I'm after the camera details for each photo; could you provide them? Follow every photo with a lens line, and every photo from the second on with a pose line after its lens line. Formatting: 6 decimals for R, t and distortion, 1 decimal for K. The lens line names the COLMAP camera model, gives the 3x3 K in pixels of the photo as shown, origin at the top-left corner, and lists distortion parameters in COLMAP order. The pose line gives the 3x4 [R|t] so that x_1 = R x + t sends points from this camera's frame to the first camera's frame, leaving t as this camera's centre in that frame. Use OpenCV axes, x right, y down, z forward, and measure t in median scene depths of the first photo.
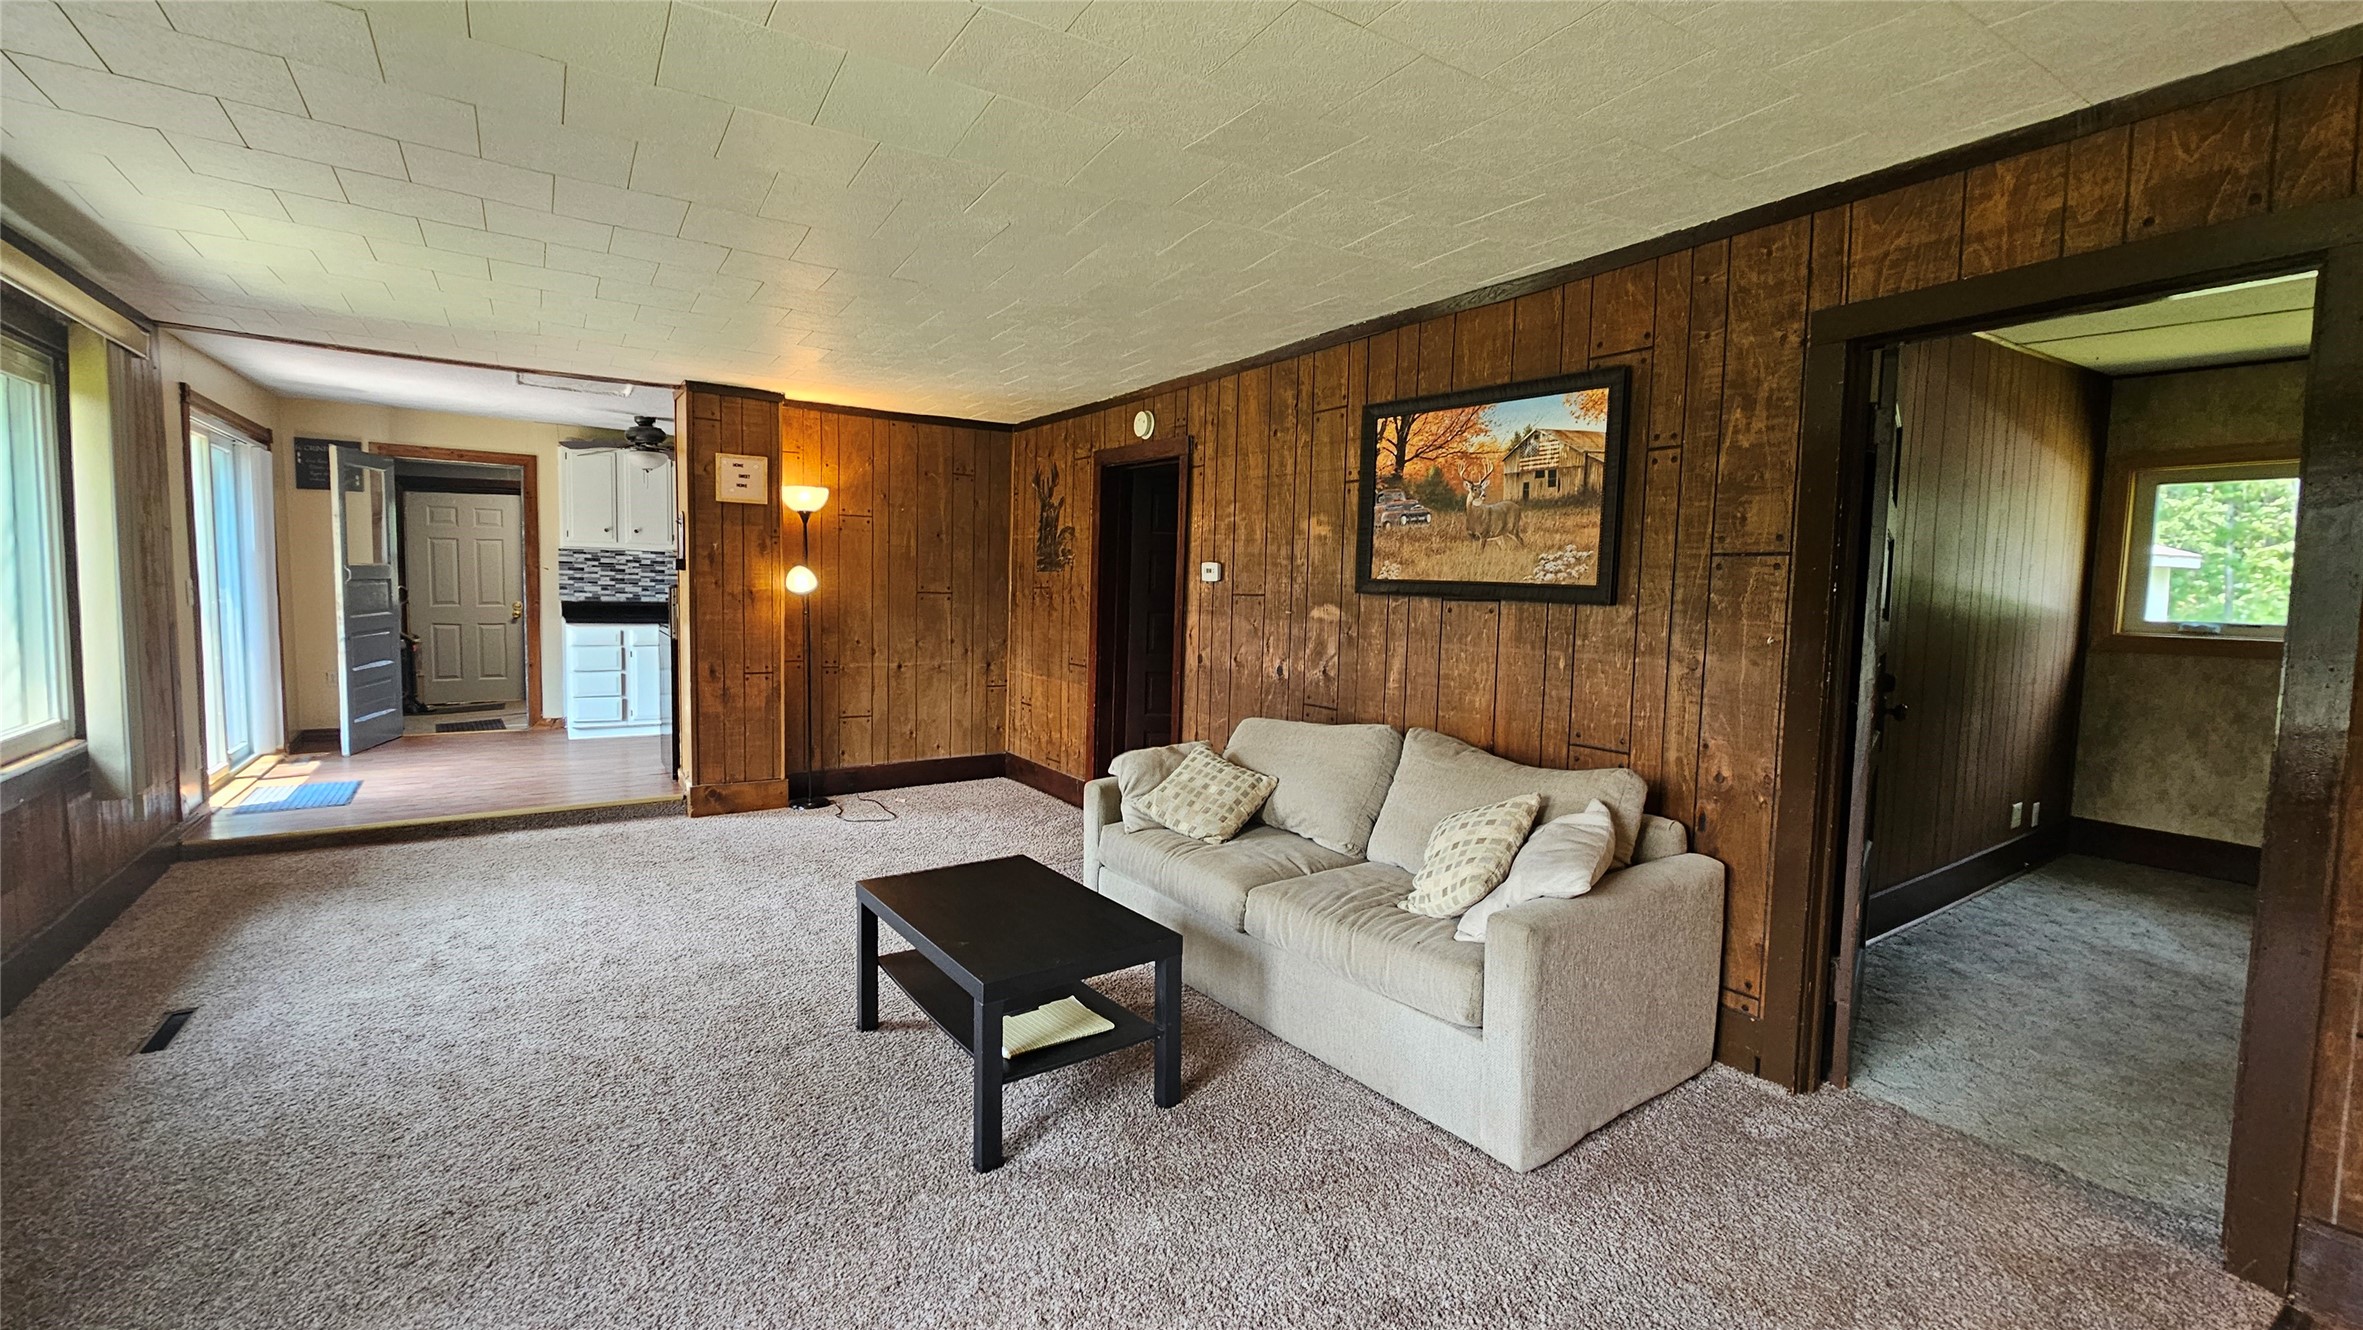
lens RADIAL K [[968.3, 0, 1179.1], [0, 968.3, 652.6], [0, 0, 1]] dist [-0.000898, -0.000008]
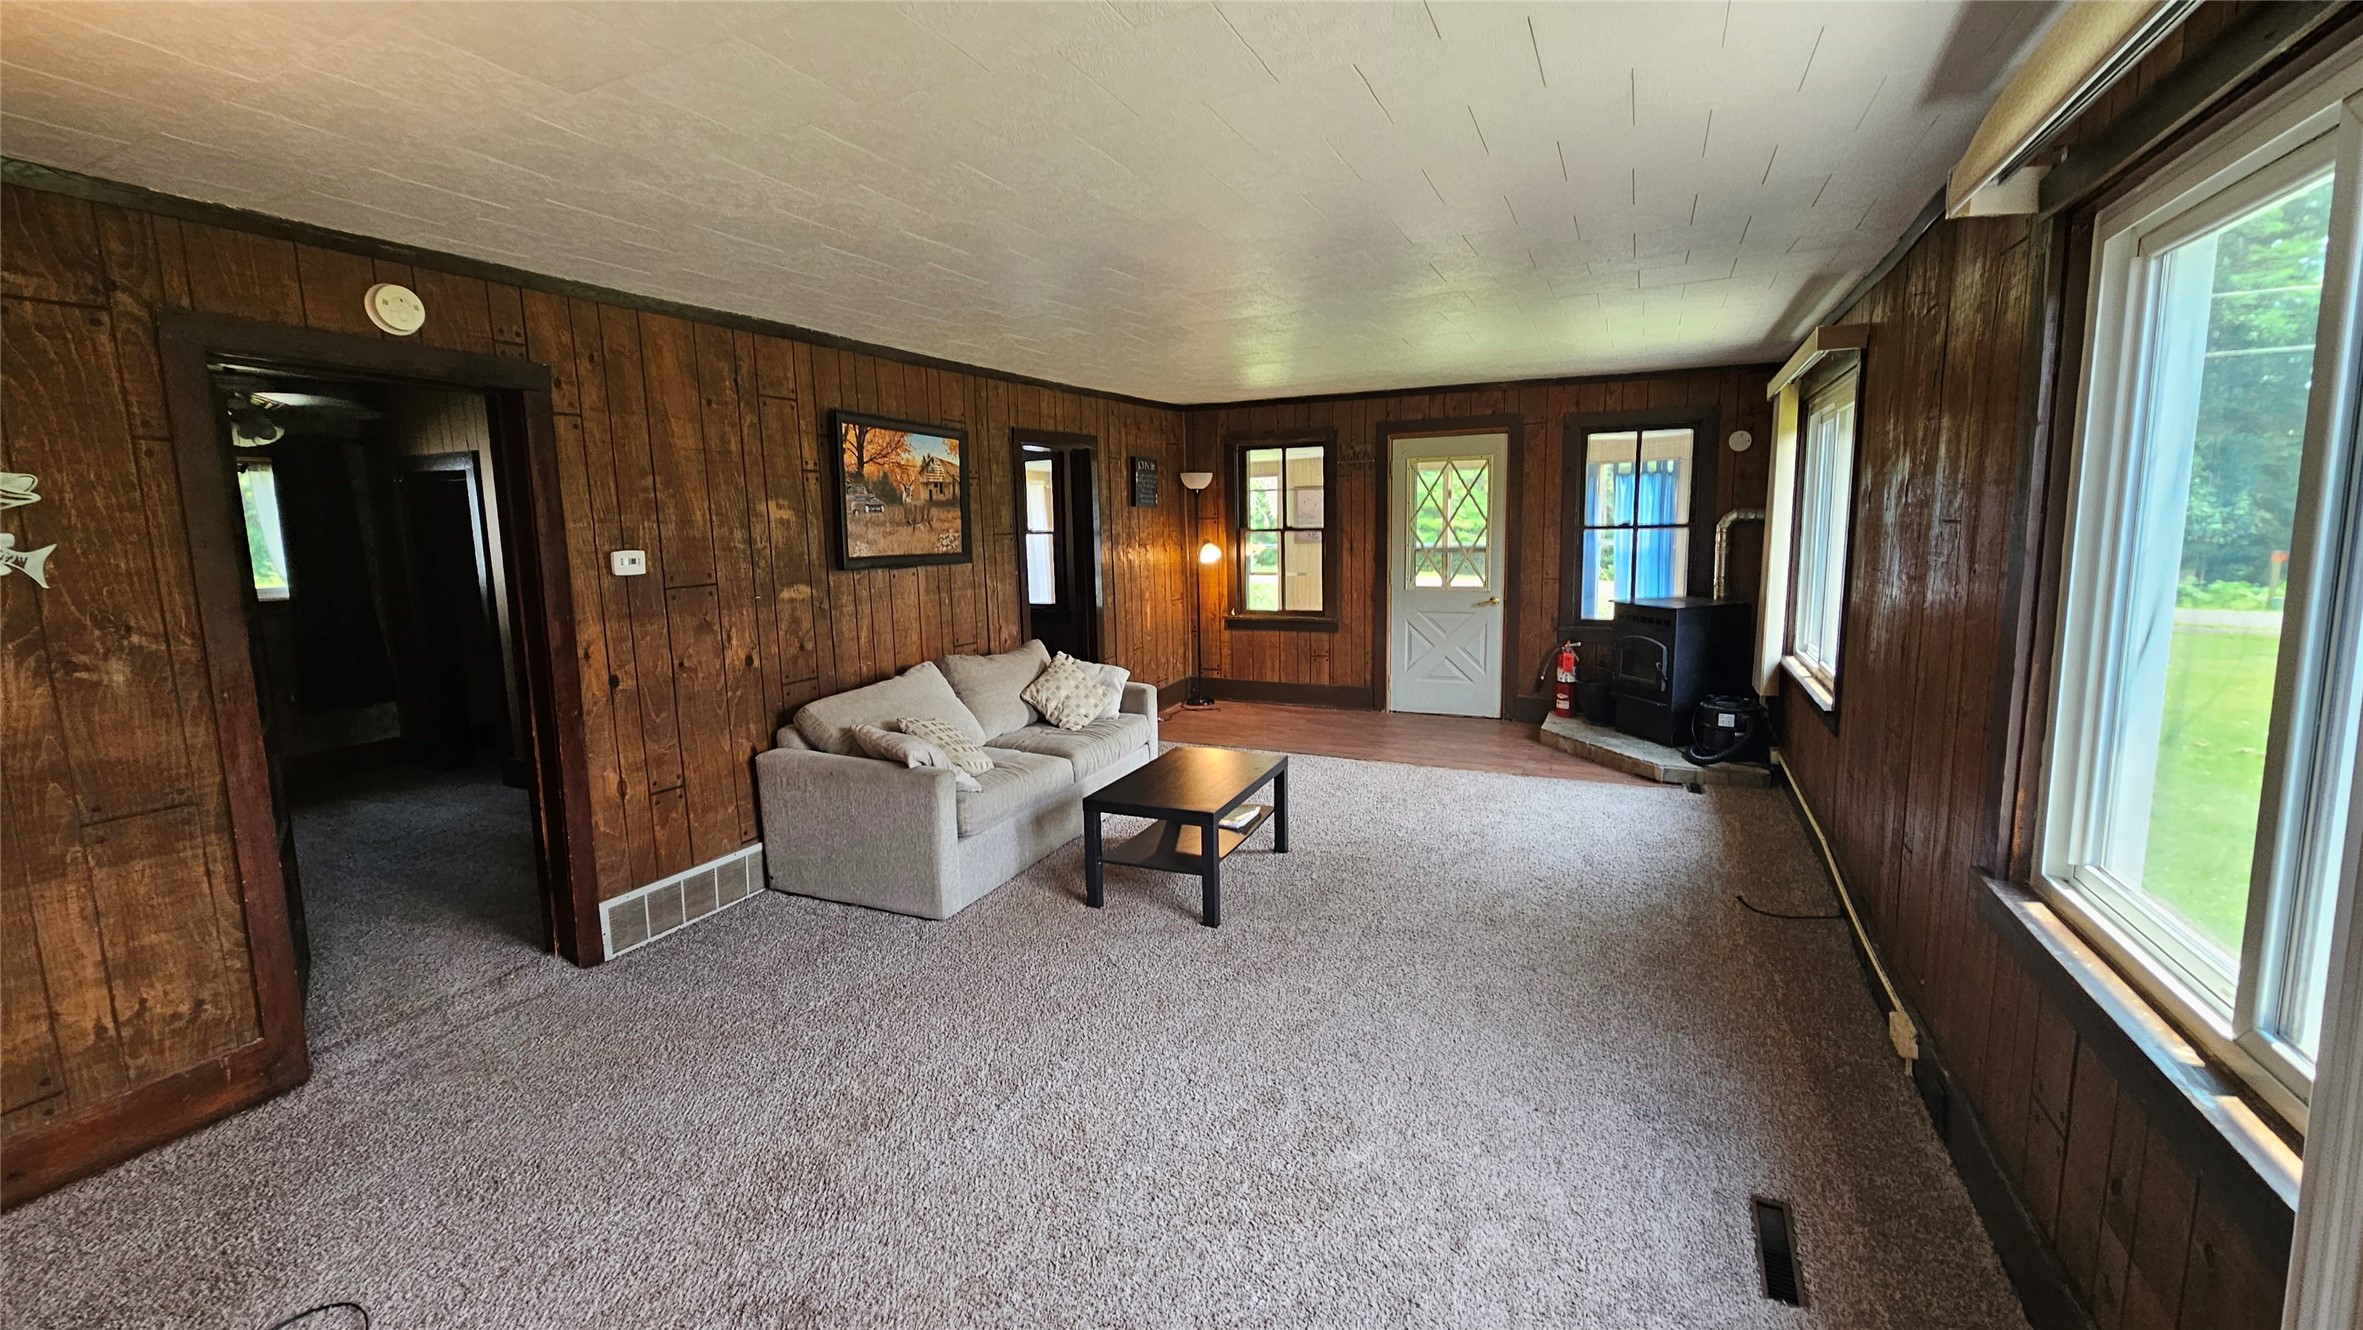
lens RADIAL K [[968.3, 0, 1179.1], [0, 968.3, 652.6], [0, 0, 1]] dist [-0.000898, -0.000008]
pose [[-0.509757, -0.123139, 0.851460, -0.962496], [0.074413, 0.979683, 0.186234, -0.141039], [-0.857094, 0.158294, -0.490237, 1.157305]]
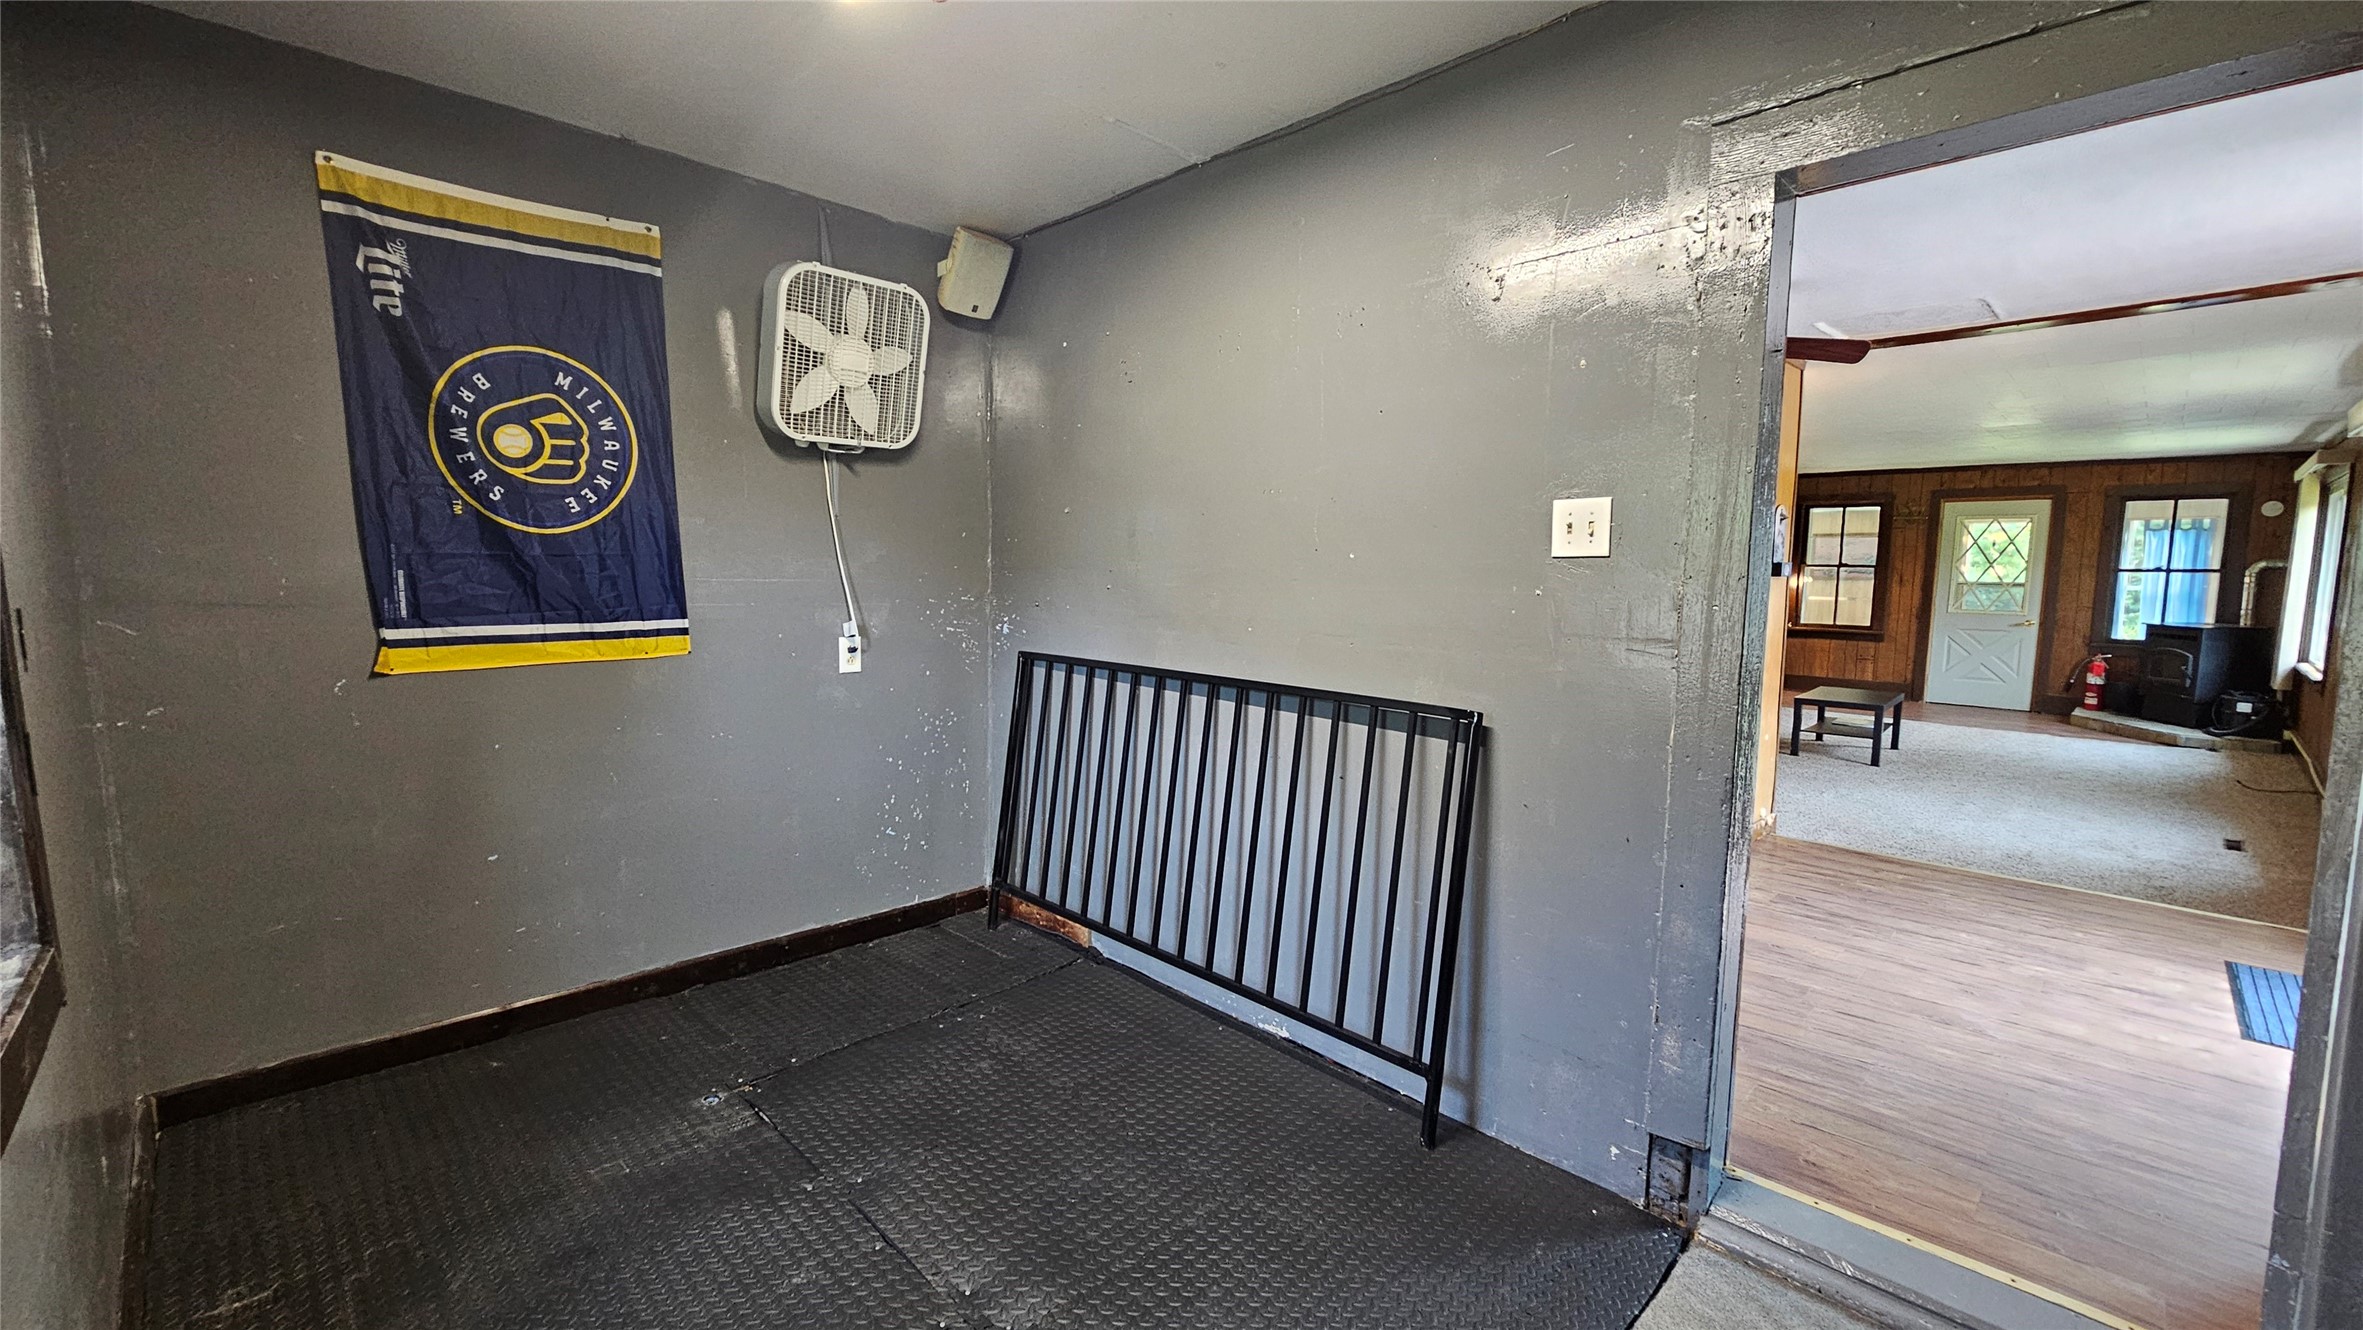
lens RADIAL K [[970.9, 0, 1181.5], [0, 970.9, 665.0], [0, 0, 1]] dist [-0.000854, 0.000185]
pose [[-0.185549, -0.124736, 0.974686, -1.682582], [0.062080, 0.988441, 0.138314, -0.217575], [-0.980672, 0.086173, -0.175660, 2.244948]]
